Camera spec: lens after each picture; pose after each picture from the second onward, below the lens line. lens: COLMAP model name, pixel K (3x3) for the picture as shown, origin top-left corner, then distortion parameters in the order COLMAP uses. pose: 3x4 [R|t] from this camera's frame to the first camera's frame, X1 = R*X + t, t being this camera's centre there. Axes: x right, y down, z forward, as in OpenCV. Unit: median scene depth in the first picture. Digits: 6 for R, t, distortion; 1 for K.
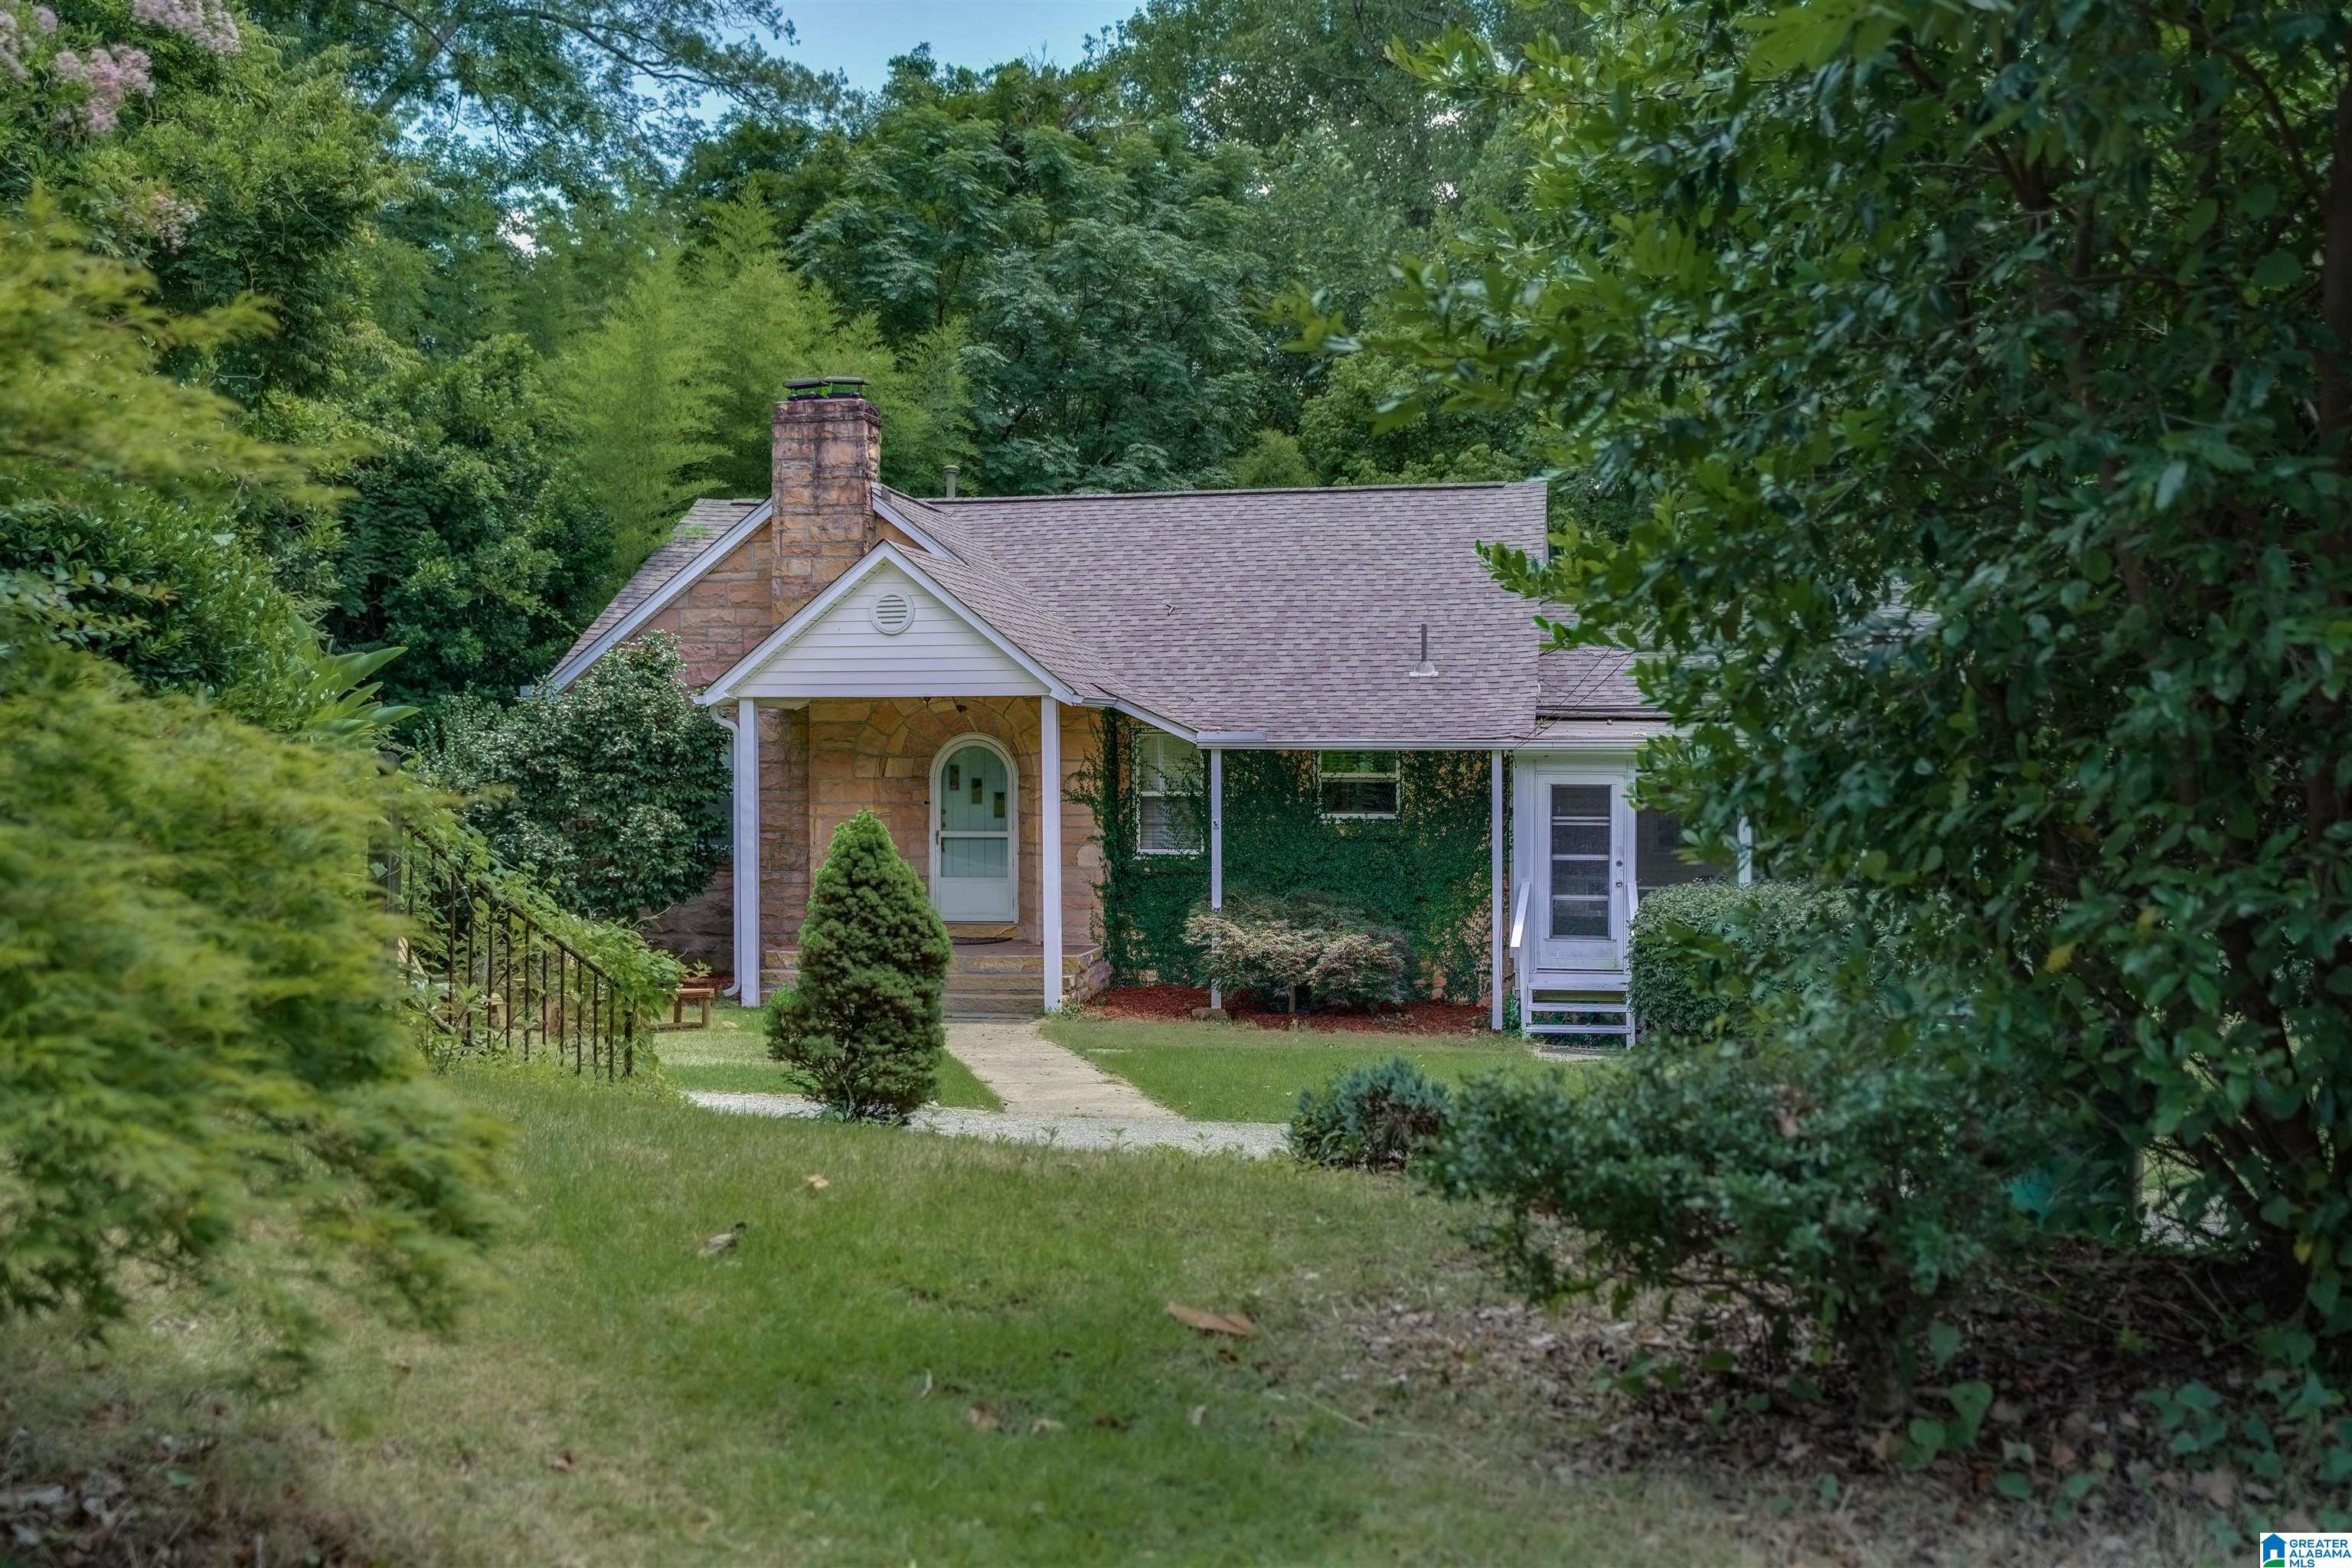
lens RADIAL K [[2294.1, 0, 1175.6], [0, 2294.1, 726.3], [0, 0, 1]] dist [-0.010570, -0.004044]
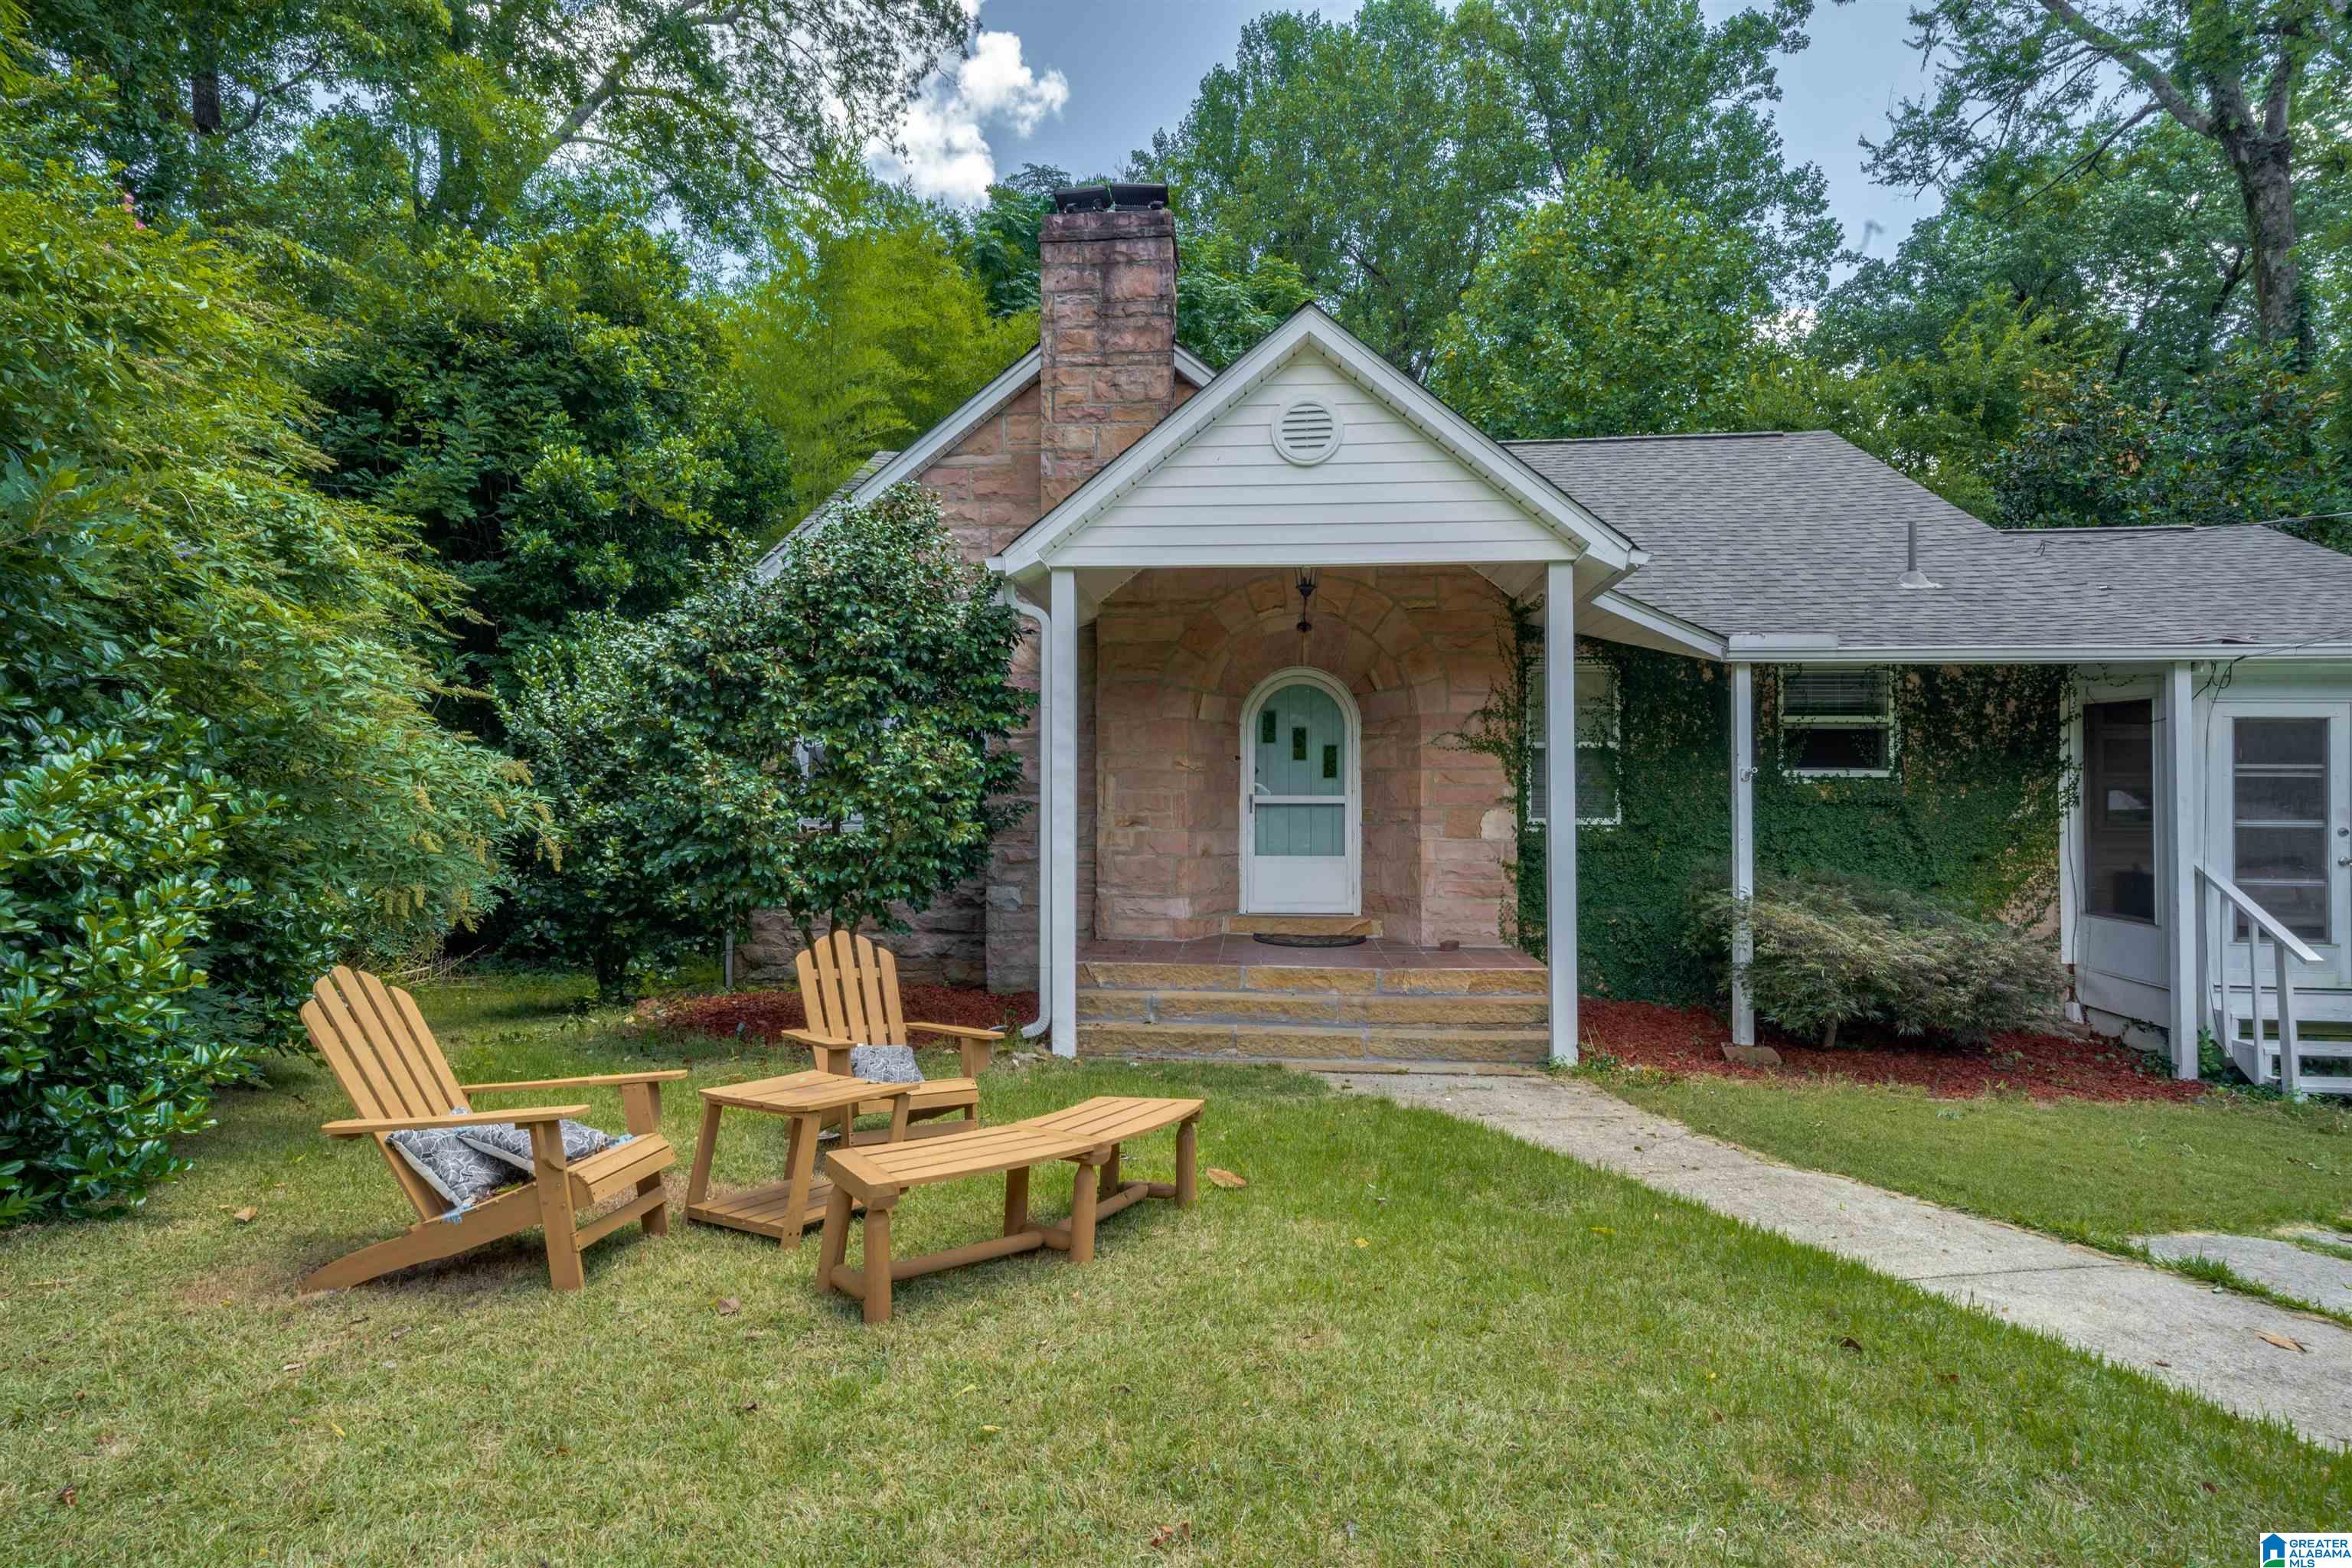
lens RADIAL K [[1262.9, 0, 1165.7], [0, 1262.9, 782.7], [0, 0, 1]] dist [0.030475, -0.001068]
pose [[0.994679, 0.006120, 0.102837, -0.184586], [-0.005411, 0.999960, -0.007180, 0.046915], [-0.102877, 0.006585, 0.994672, 0.614266]]
